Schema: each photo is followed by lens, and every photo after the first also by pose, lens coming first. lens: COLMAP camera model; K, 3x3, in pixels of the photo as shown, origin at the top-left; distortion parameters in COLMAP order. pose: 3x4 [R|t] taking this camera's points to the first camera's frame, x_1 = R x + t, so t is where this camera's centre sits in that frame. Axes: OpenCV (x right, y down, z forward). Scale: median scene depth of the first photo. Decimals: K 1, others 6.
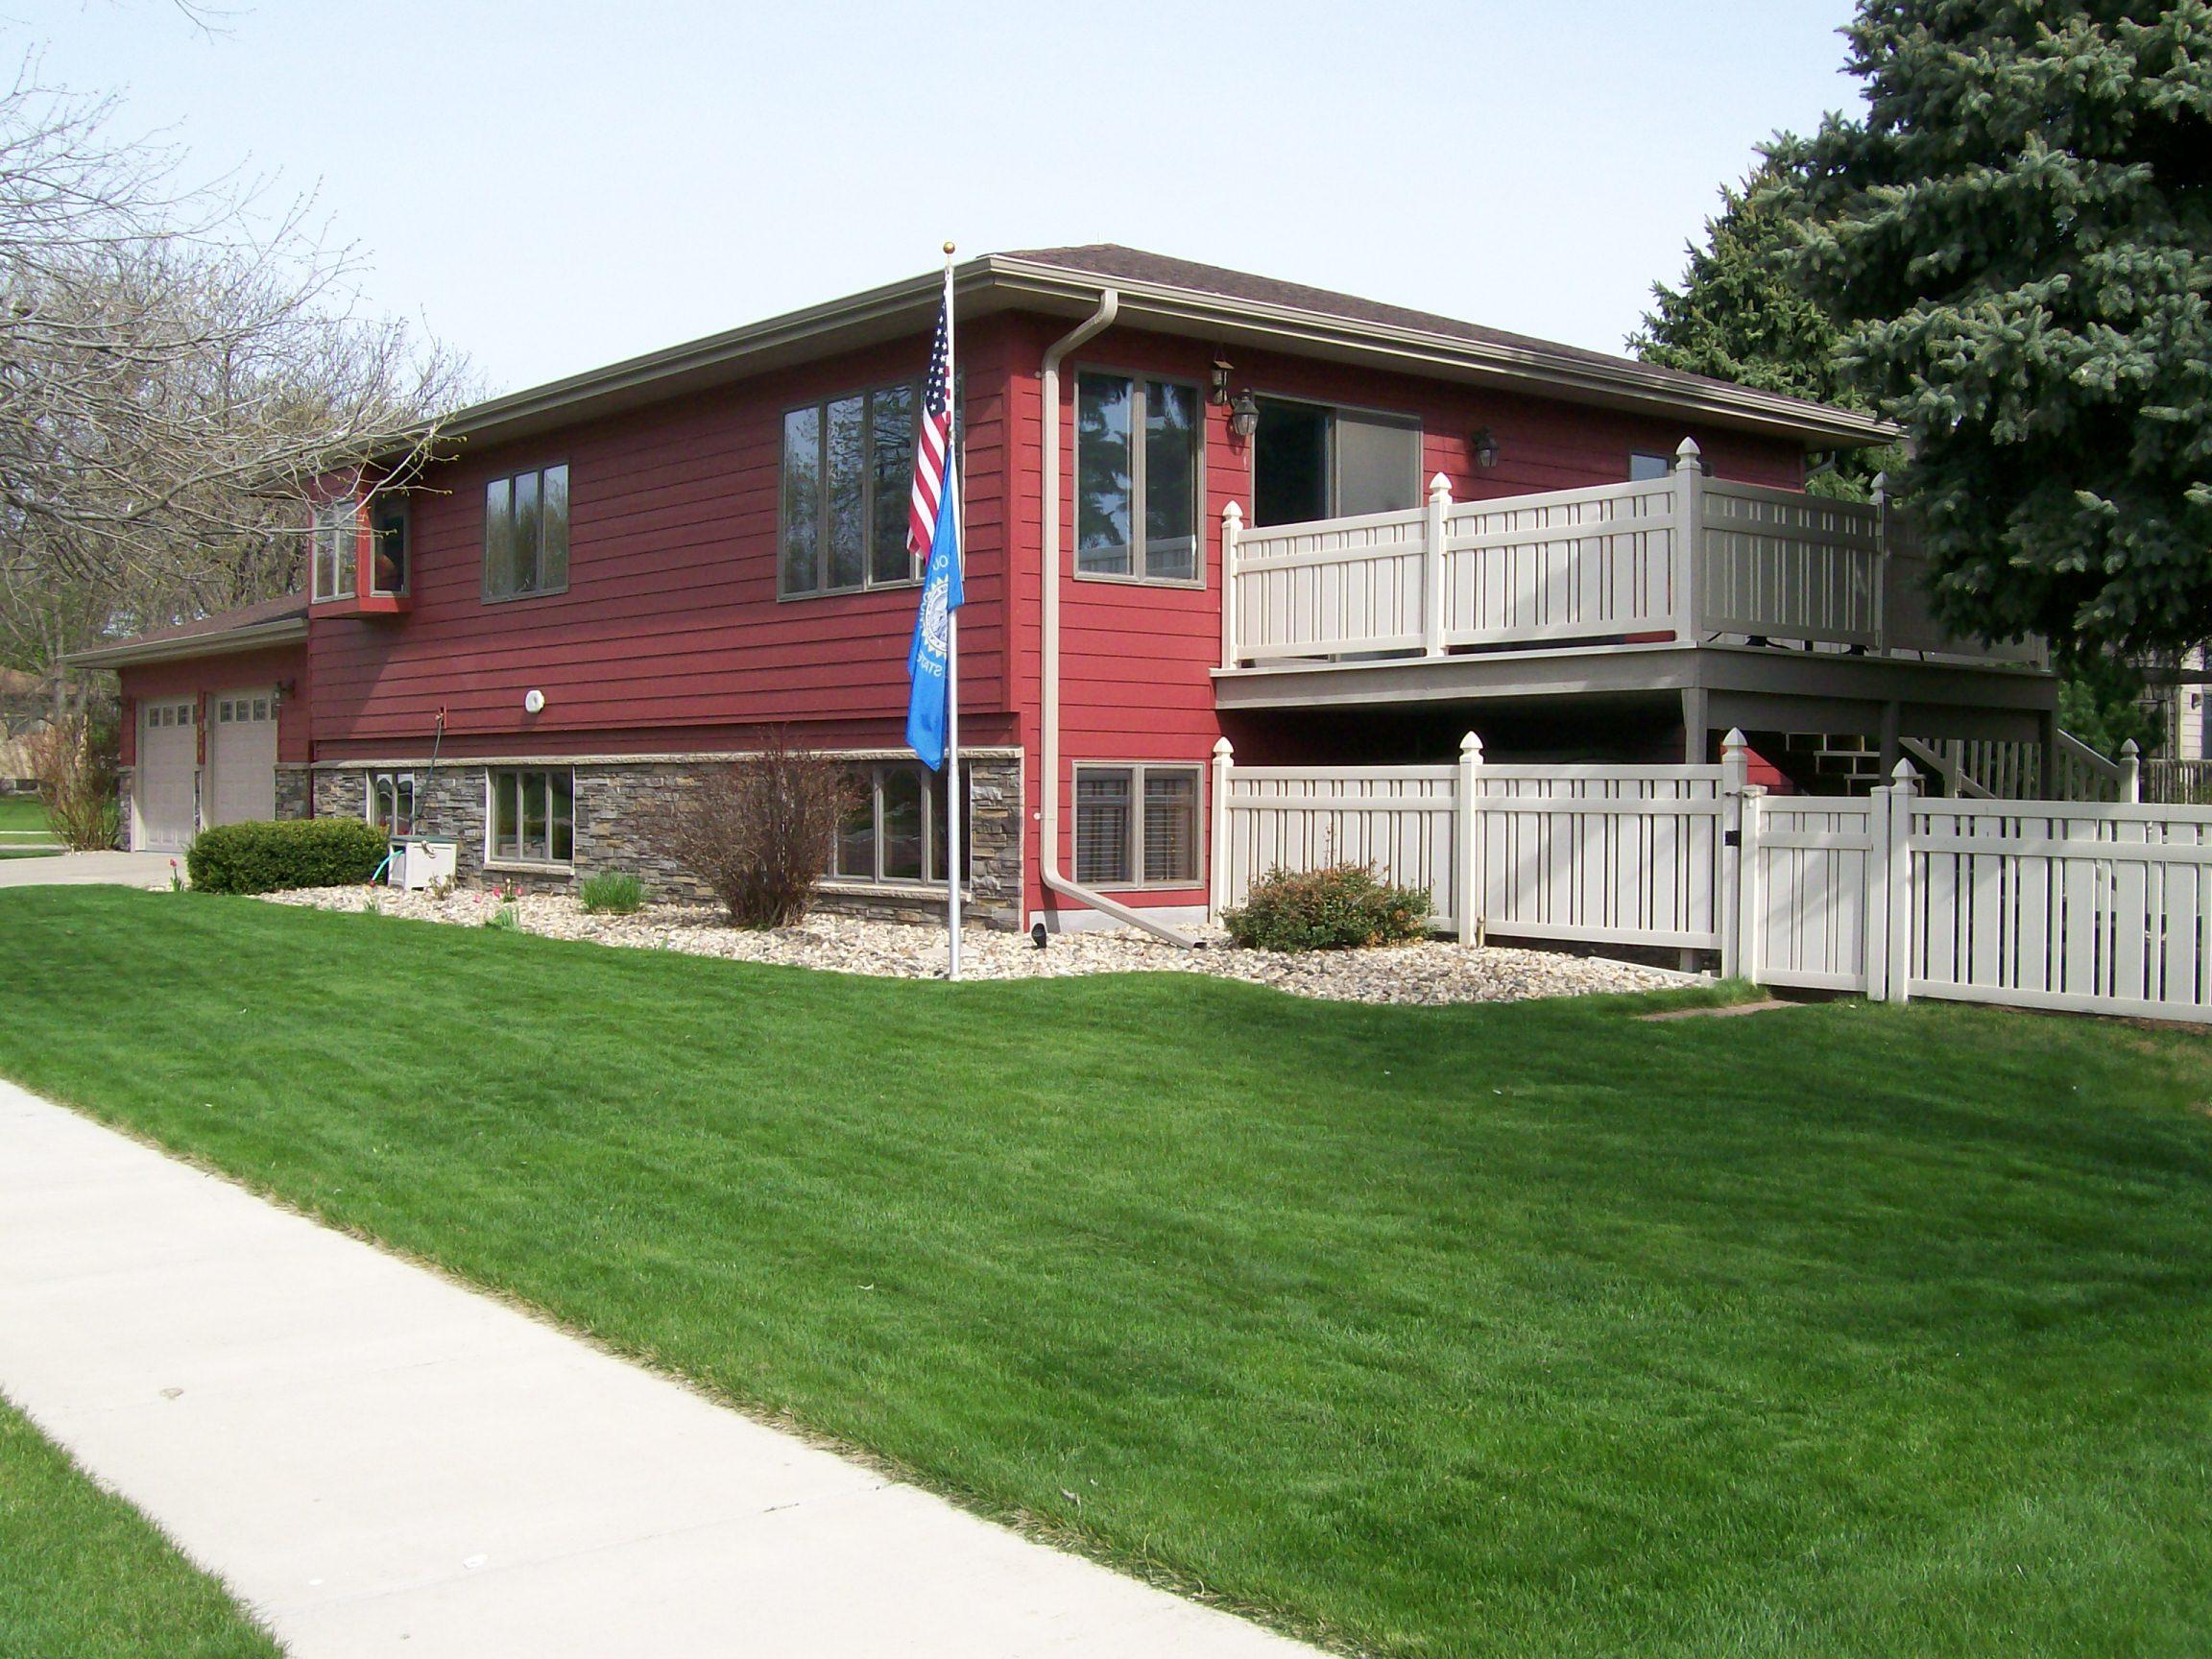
lens RADIAL K [[2409.9, 0, 1106.0], [0, 2409.9, 829.5], [0, 0, 1]] dist [-0.181605, 0.156049]
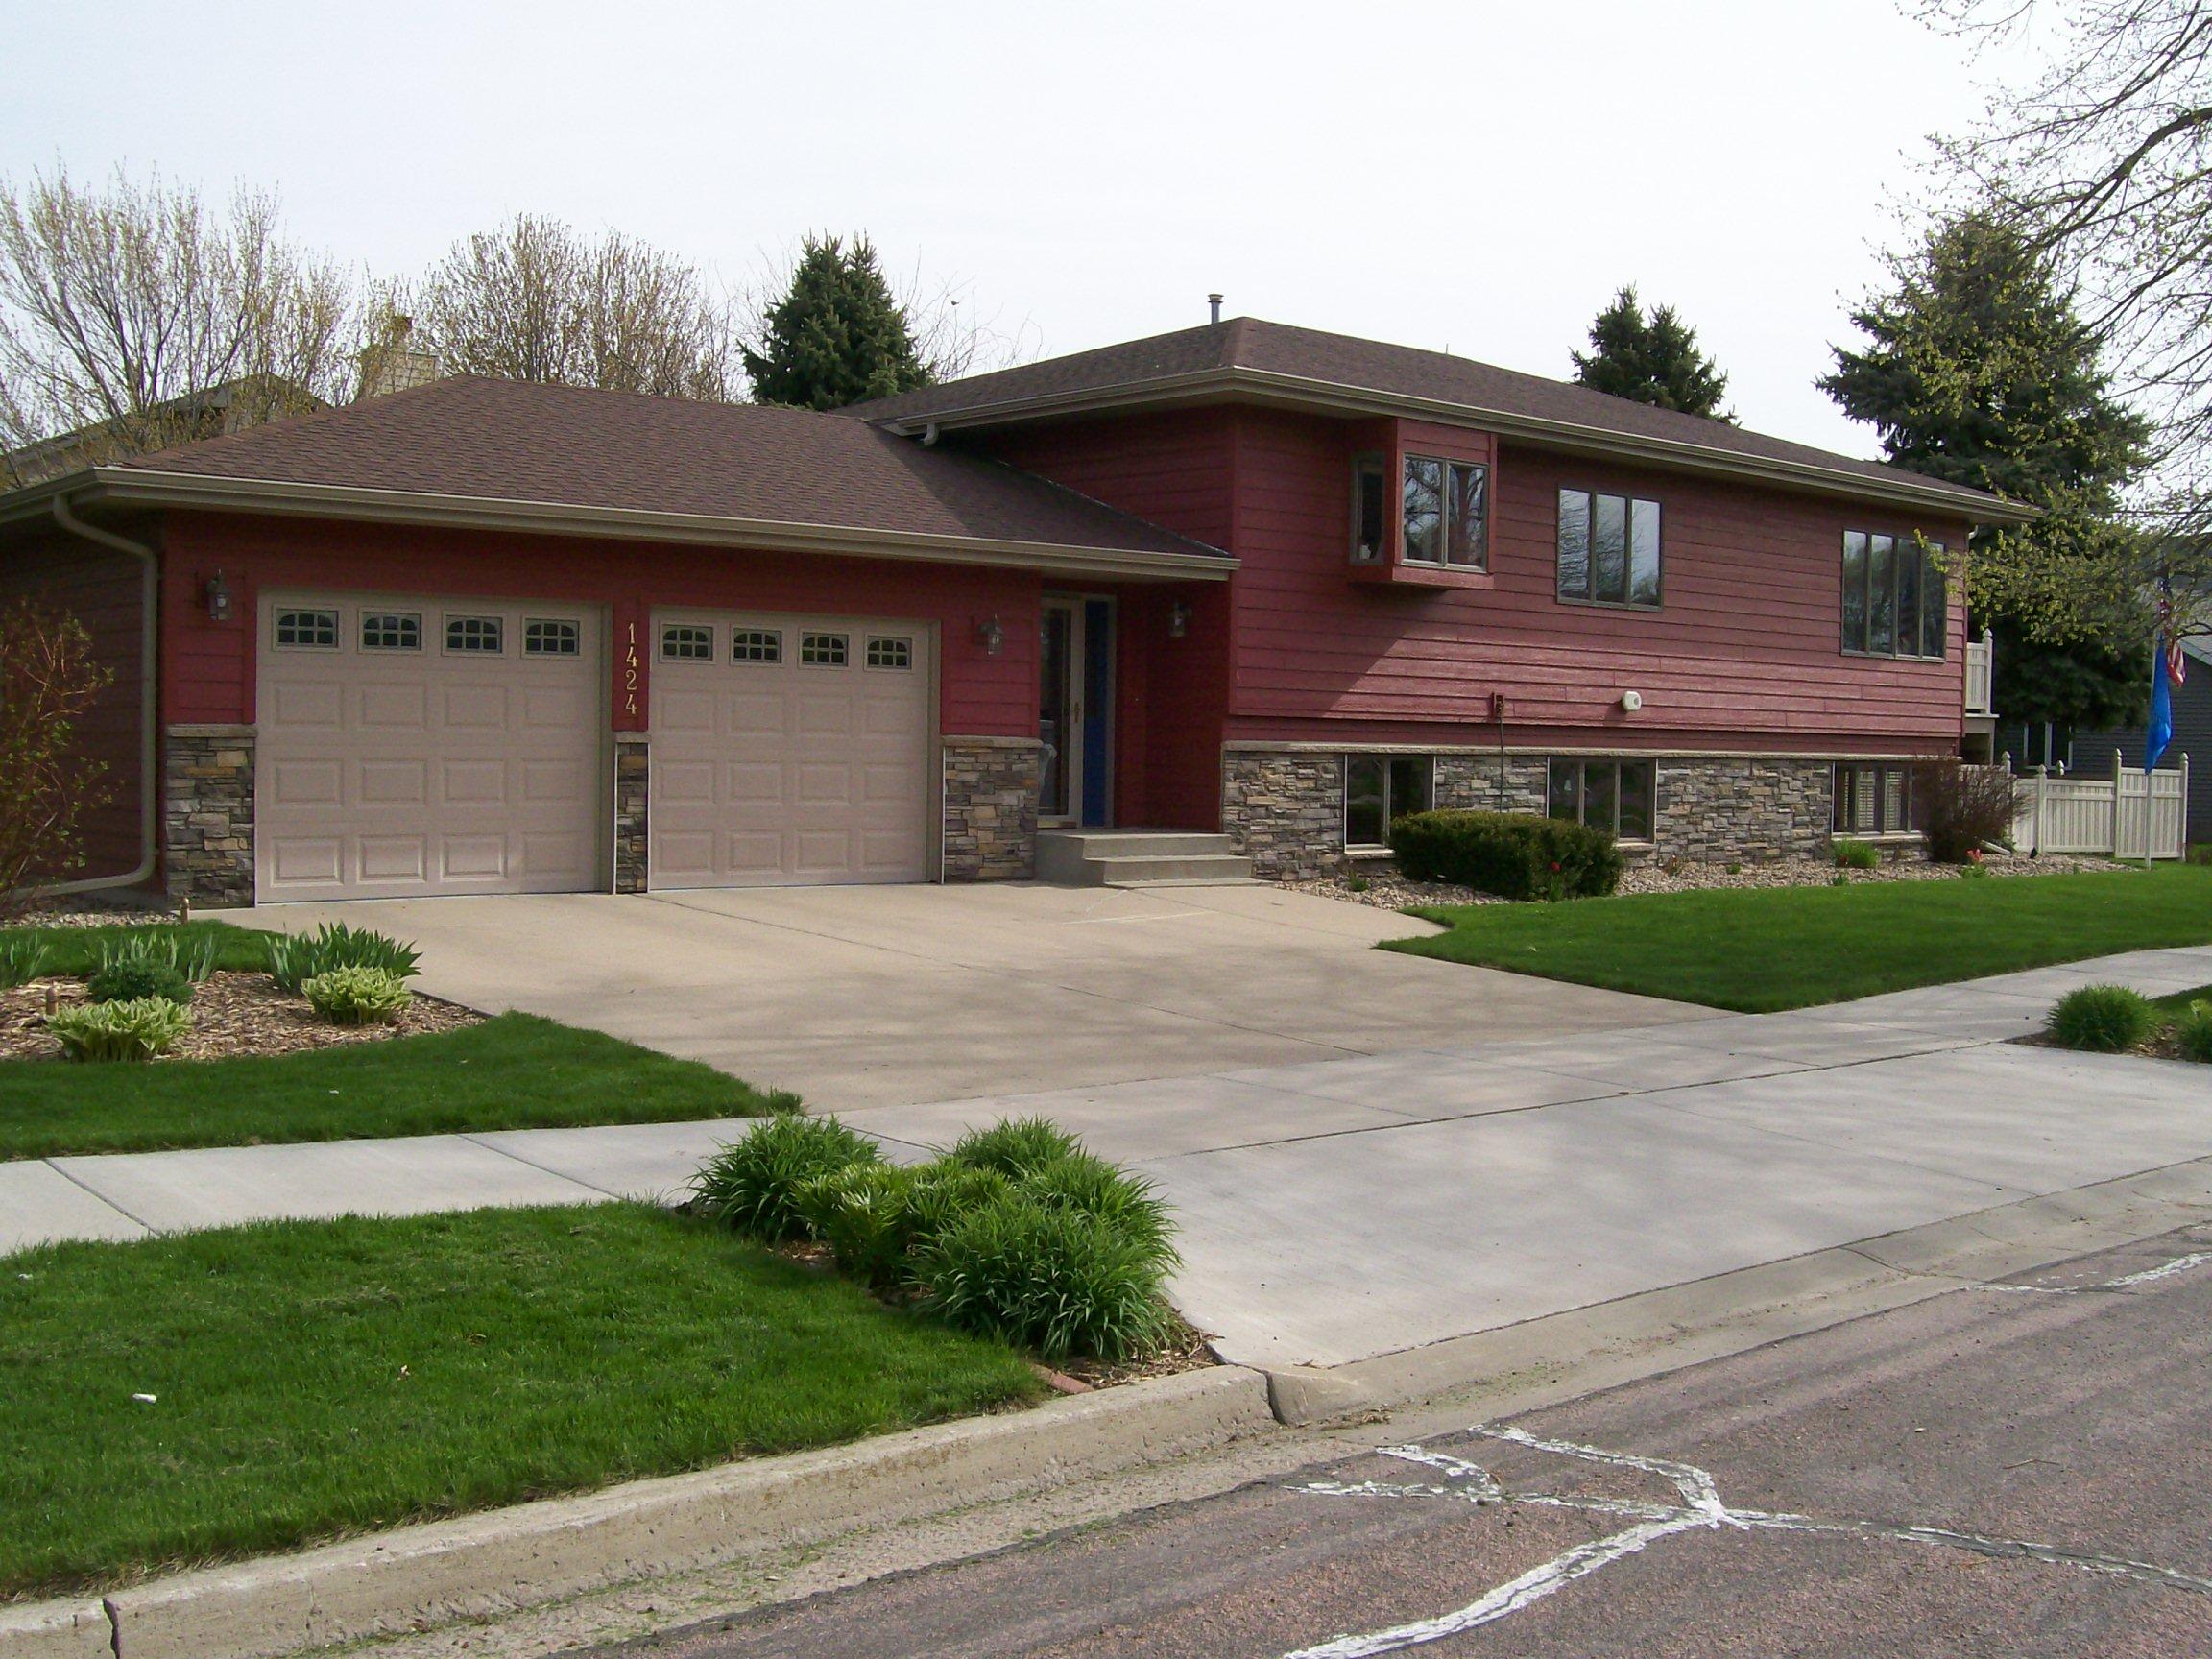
lens RADIAL K [[2409.9, 0, 1106.0], [0, 2409.9, 829.5], [0, 0, 1]] dist [-0.181605, 0.156049]
pose [[-0.029266, -0.040596, 0.998747, -1.717730], [0.000109, 0.999175, 0.040616, -0.048273], [-0.999572, 0.001298, -0.029237, 1.599578]]
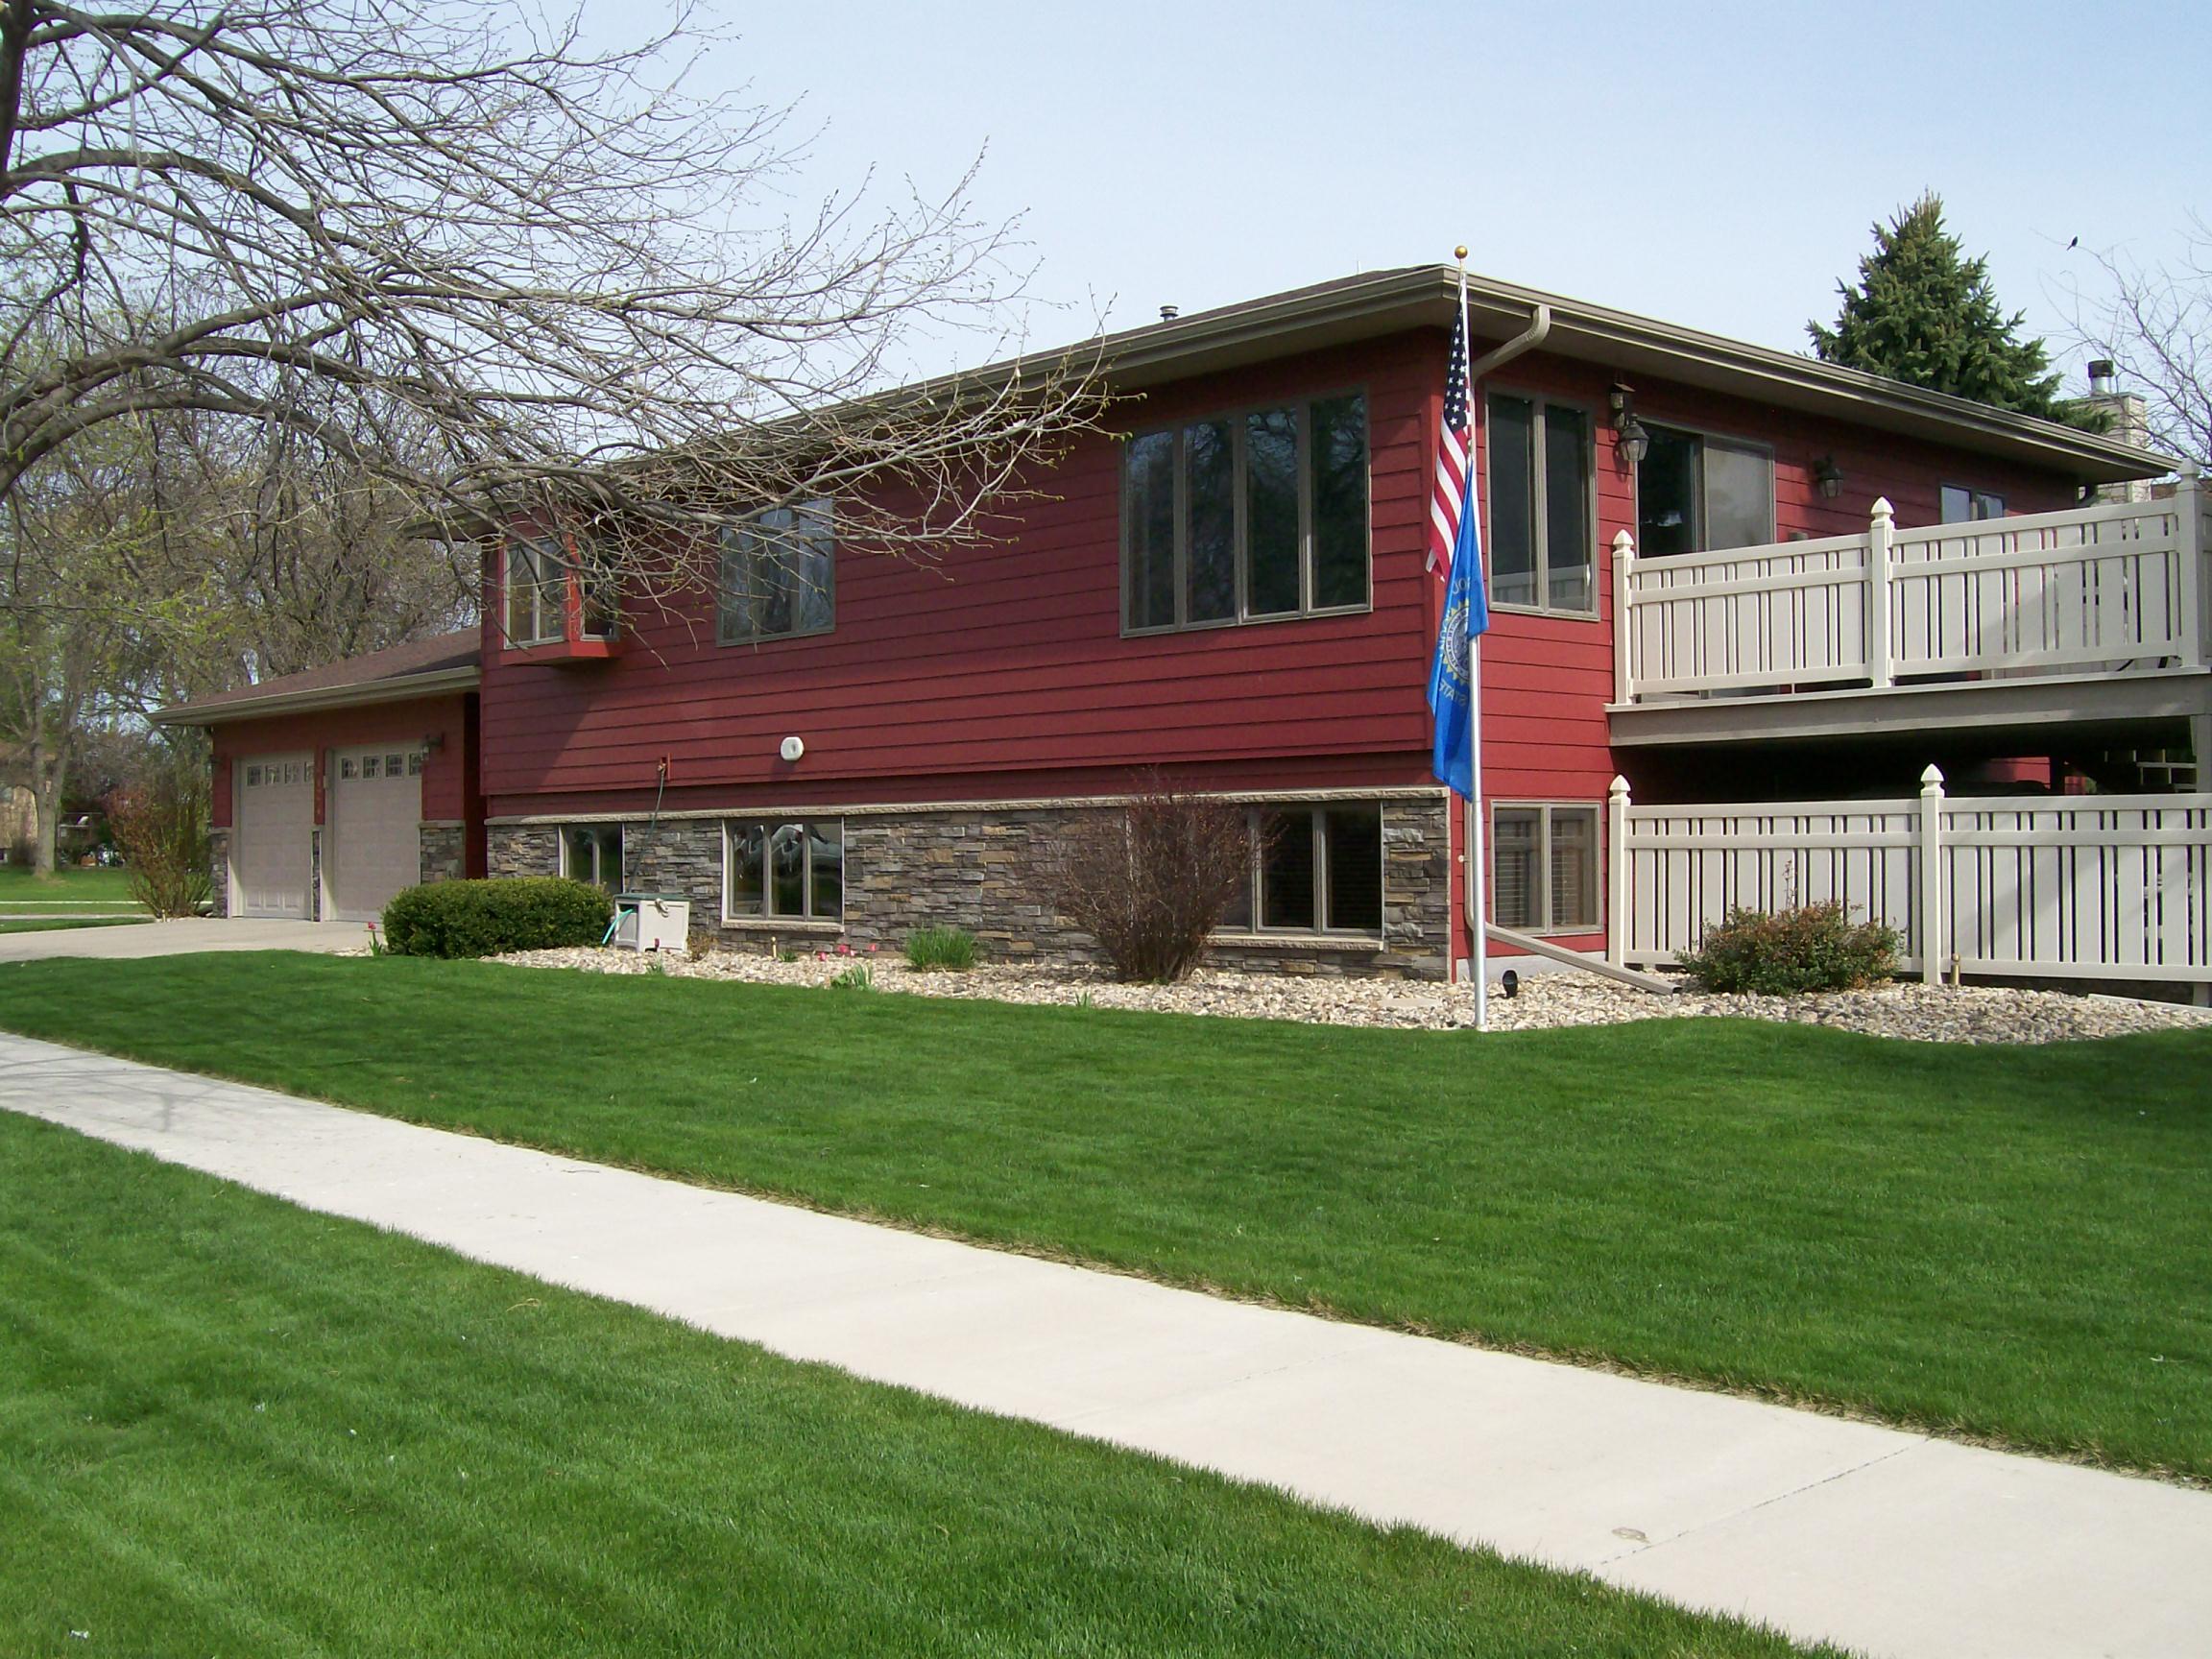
lens RADIAL K [[2409.9, 0, 1106.0], [0, 2409.9, 829.5], [0, 0, 1]] dist [-0.181605, 0.156049]
pose [[0.998851, -0.011421, 0.046546, -0.199436], [0.012610, 0.999600, -0.025328, 0.004792], [-0.046238, 0.025886, 0.998595, 0.058814]]
